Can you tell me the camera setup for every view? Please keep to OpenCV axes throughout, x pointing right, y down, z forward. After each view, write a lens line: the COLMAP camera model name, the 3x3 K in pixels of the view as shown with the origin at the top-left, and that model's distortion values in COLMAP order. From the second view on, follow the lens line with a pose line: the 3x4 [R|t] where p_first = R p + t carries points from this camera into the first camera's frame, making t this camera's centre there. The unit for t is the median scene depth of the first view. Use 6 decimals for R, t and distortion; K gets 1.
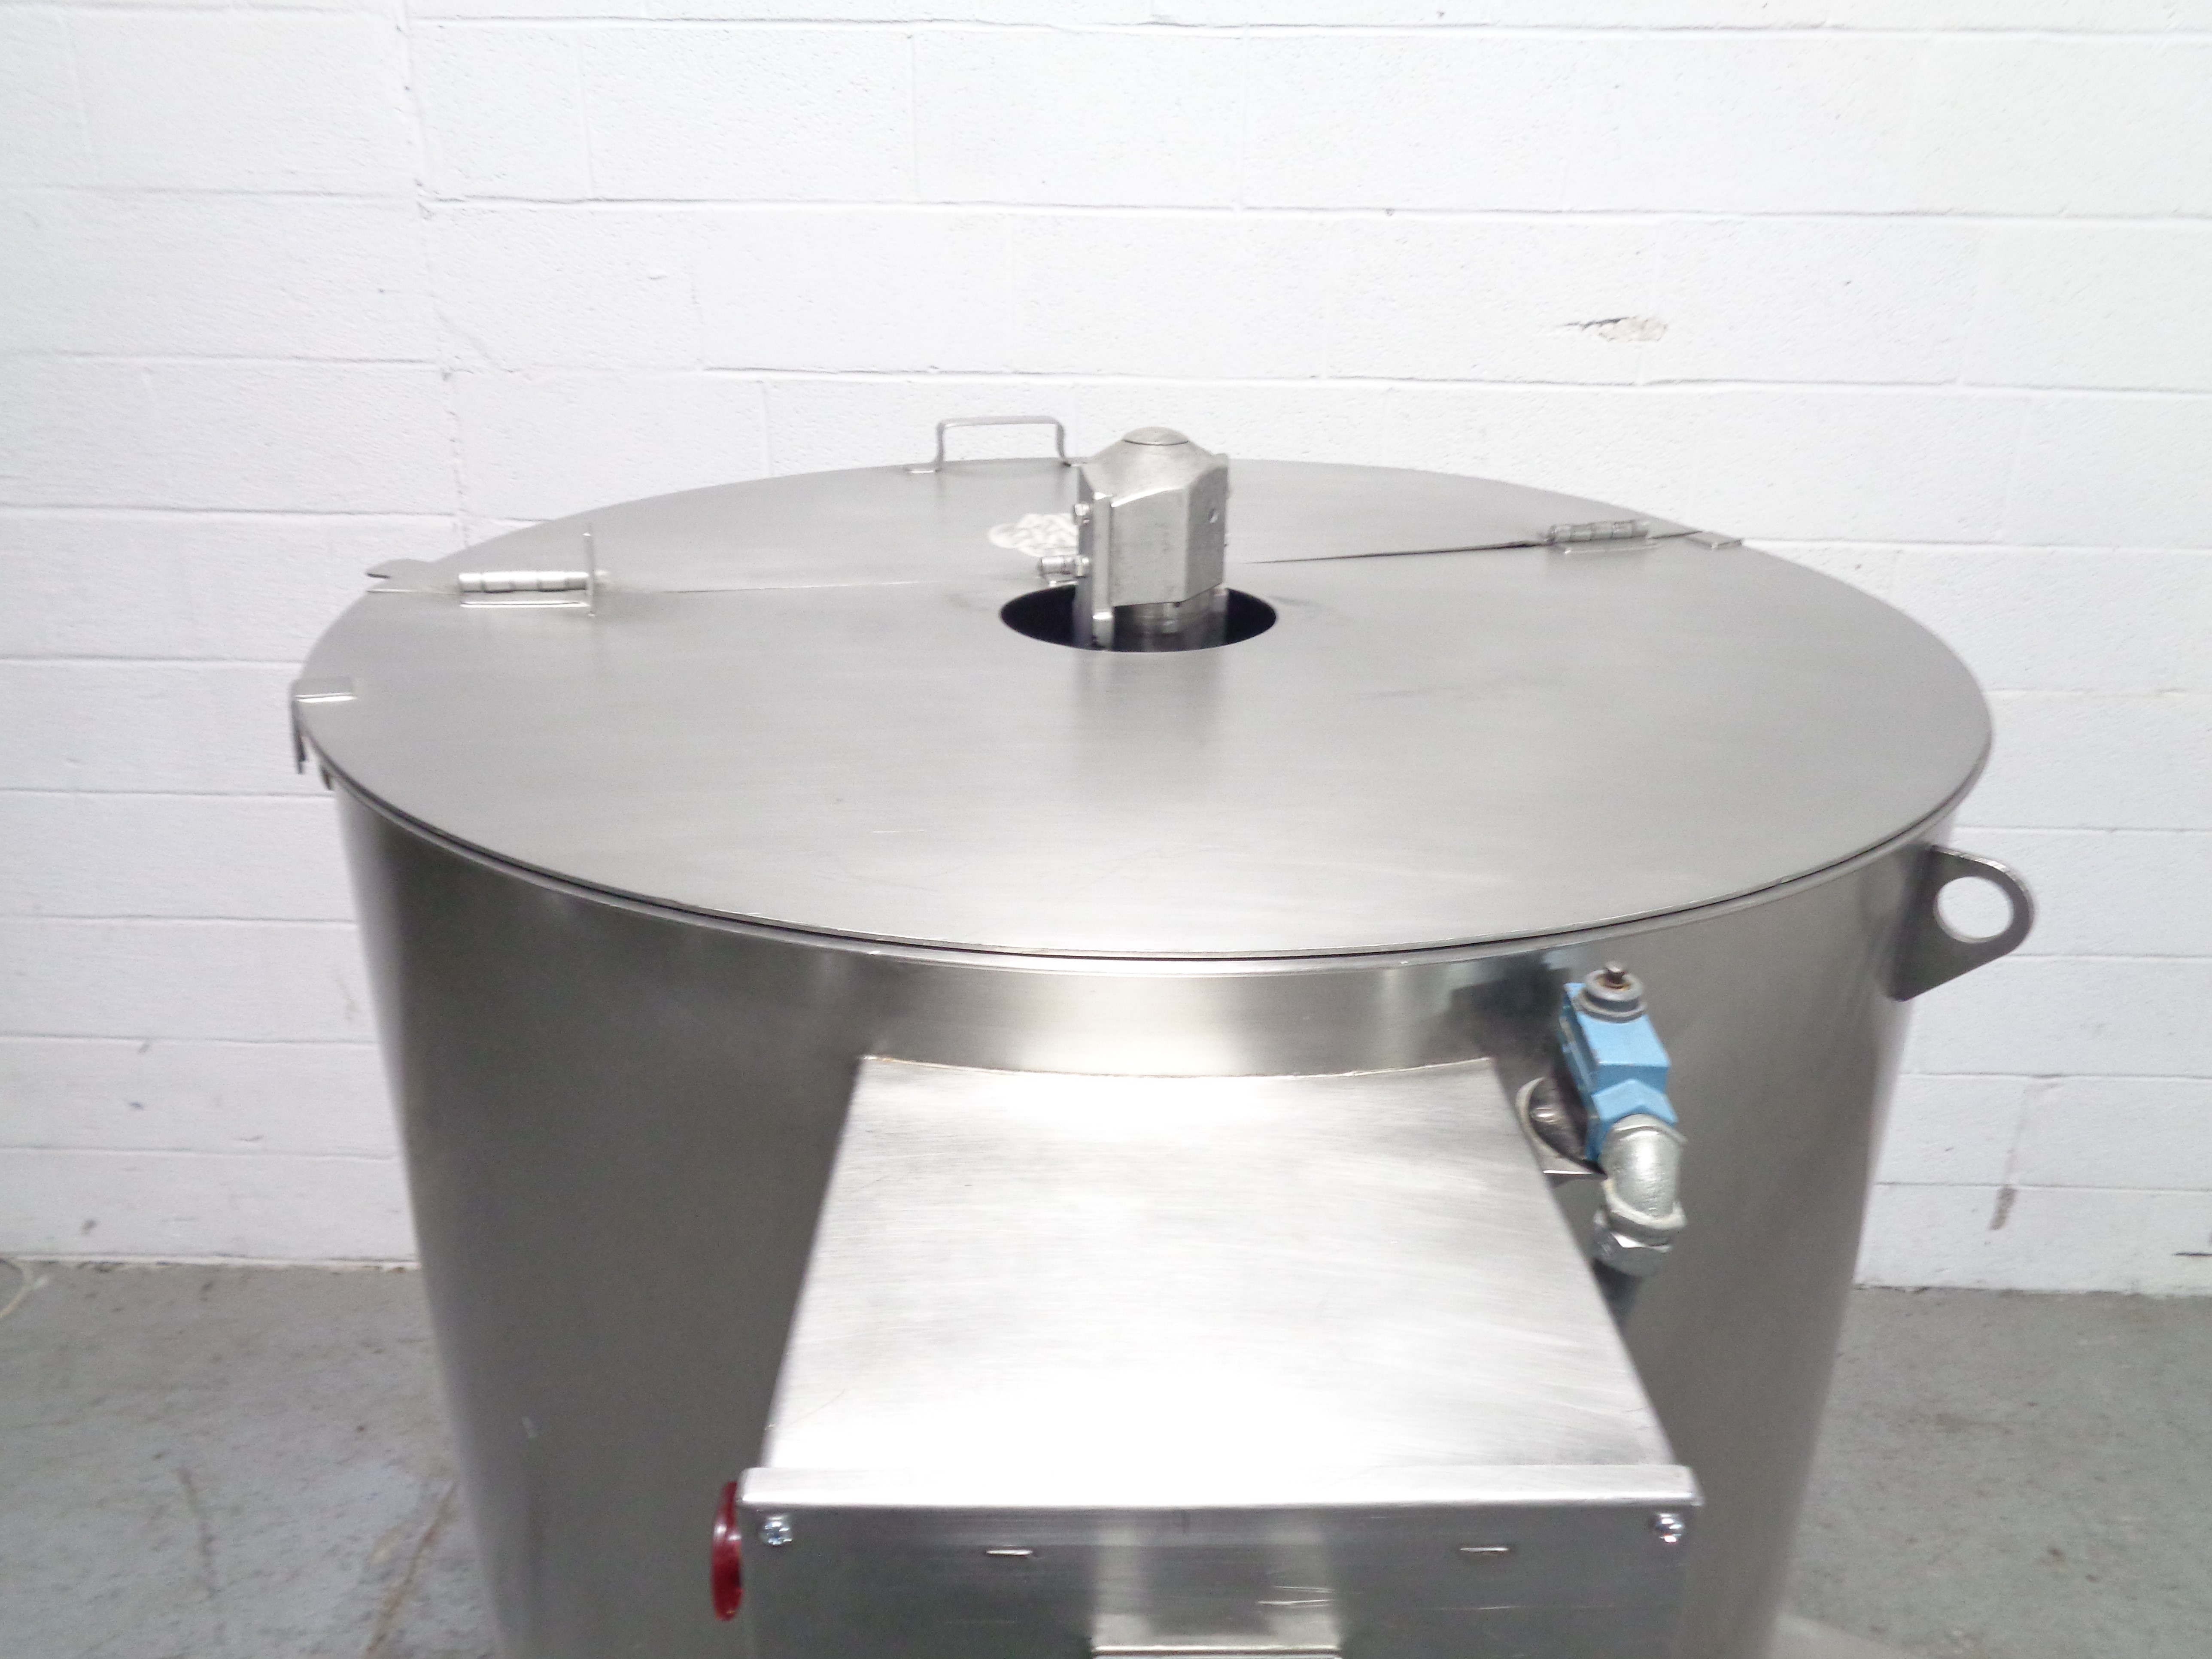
lens RADIAL K [[1615.6, 0, 1100.9], [0, 1615.6, 829.2], [0, 0, 1]] dist [0.013408, -0.008532]
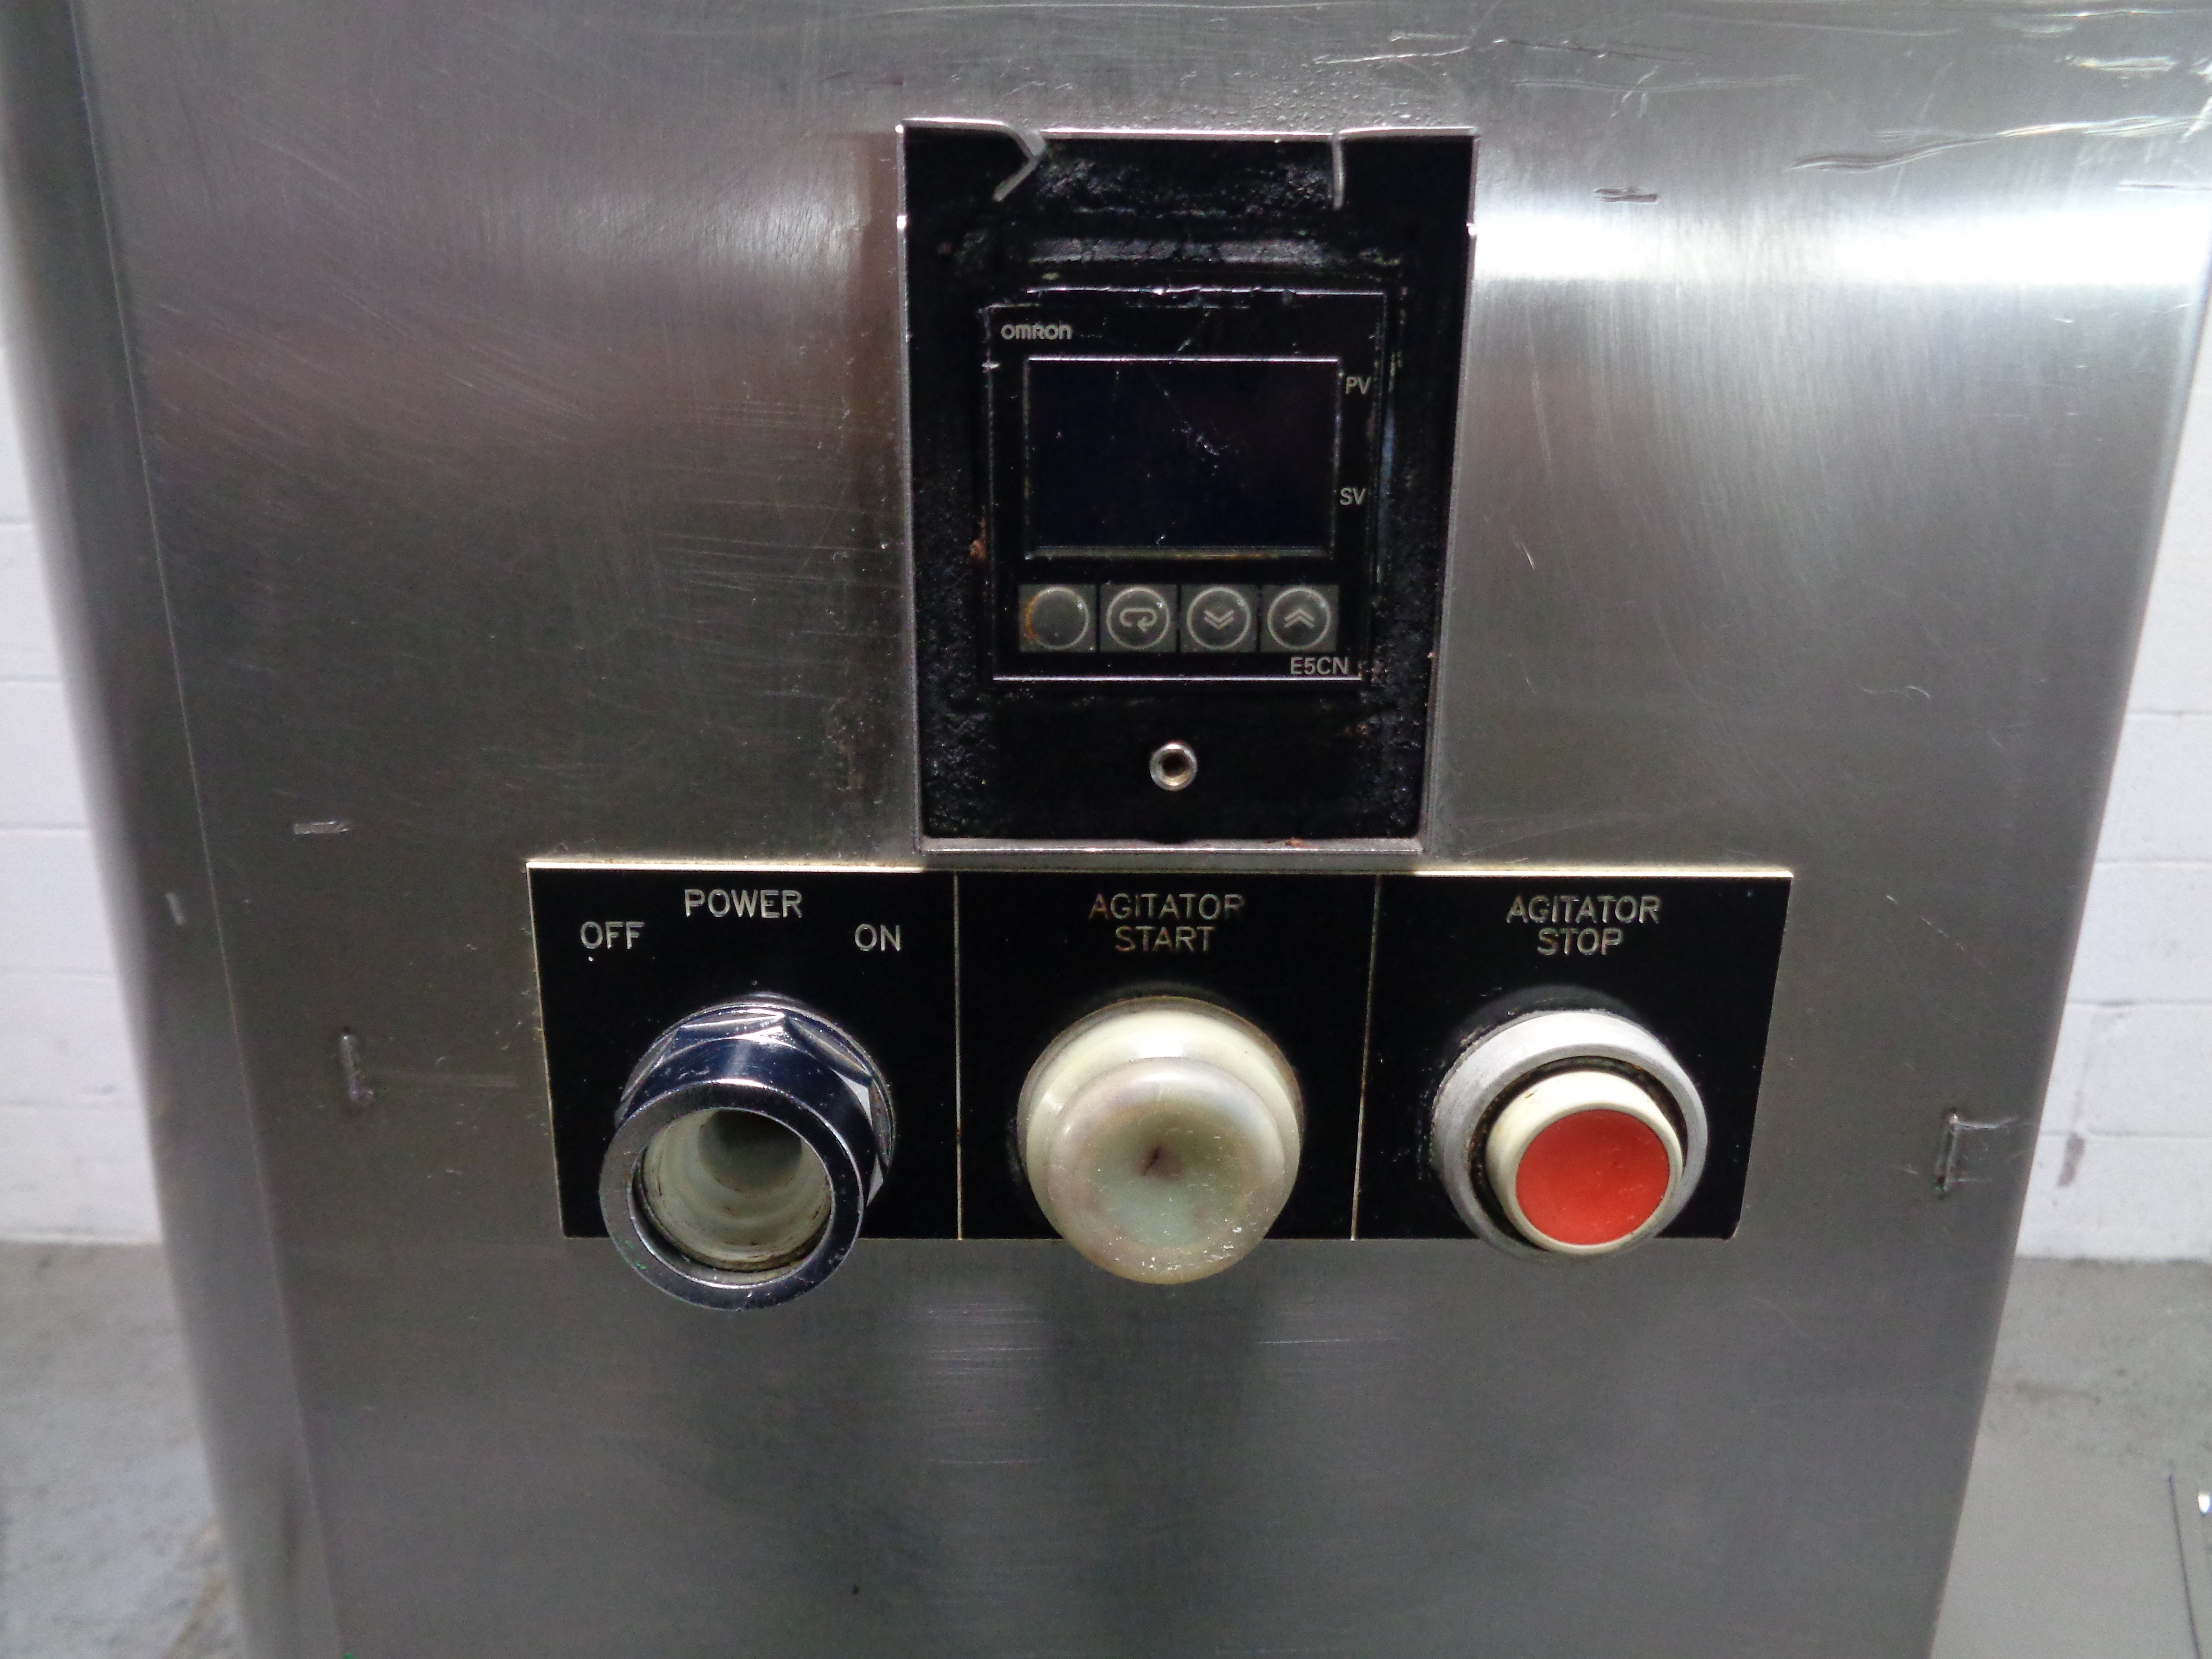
lens RADIAL K [[1615.6, 0, 1091.2], [0, 1615.6, 832.9], [0, 0, 1]] dist [0.013408, -0.008532]
pose [[0.999925, -0.000270, 0.012244, 0.006912], [0.001261, 0.996712, -0.081012, 0.151927], [-0.012182, 0.081022, 0.996638, 0.122720]]
